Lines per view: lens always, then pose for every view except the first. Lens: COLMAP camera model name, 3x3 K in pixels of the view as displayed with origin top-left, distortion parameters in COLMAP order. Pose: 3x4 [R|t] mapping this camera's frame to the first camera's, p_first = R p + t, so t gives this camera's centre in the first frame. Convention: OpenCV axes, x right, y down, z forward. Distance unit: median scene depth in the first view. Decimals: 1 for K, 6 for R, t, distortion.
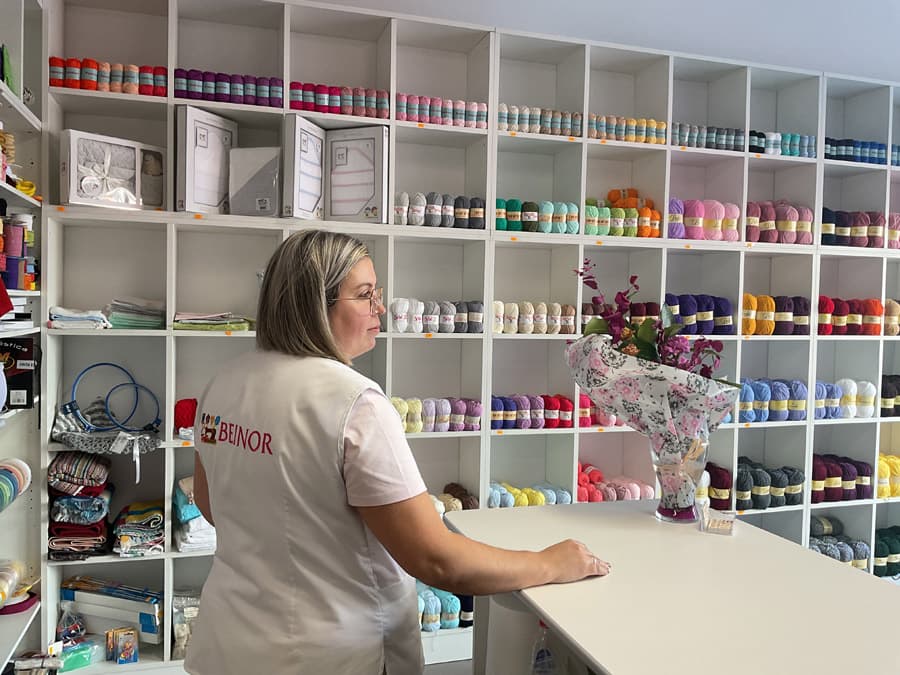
lens RADIAL K [[712.3, 0, 450.0], [0, 712.3, 337.5], [0, 0, 1]] dist [0.107479, -0.174727]
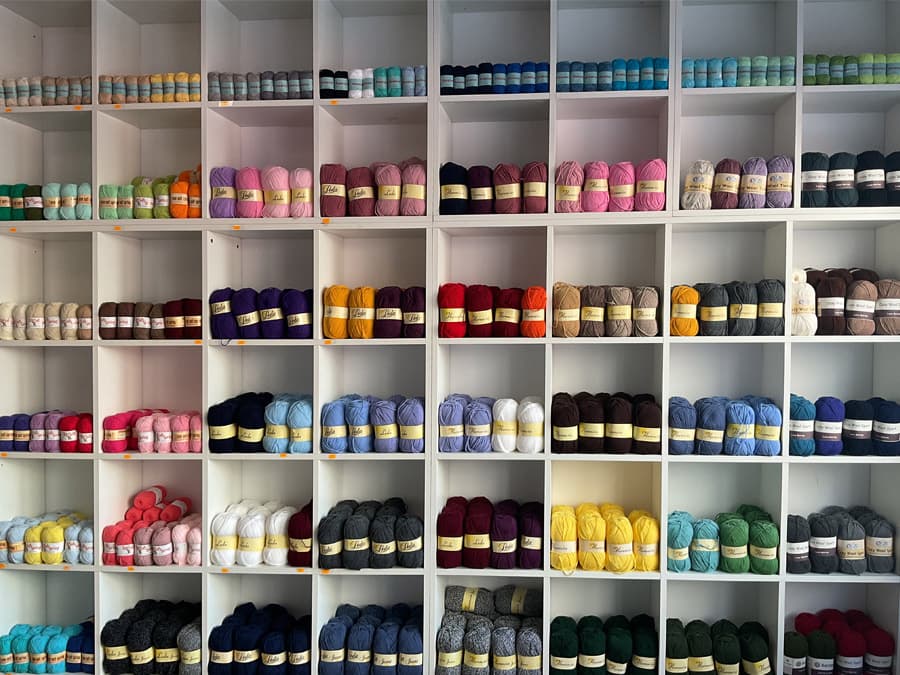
lens RADIAL K [[804.9, 0, 493.6], [0, 804.9, 339.6], [0, 0, 1]] dist [0.046285, -0.083553]
pose [[0.934963, -0.010259, -0.354596, 0.869292], [0.008744, 0.999945, -0.005875, 0.004162], [0.354637, 0.002392, 0.935001, 0.263719]]
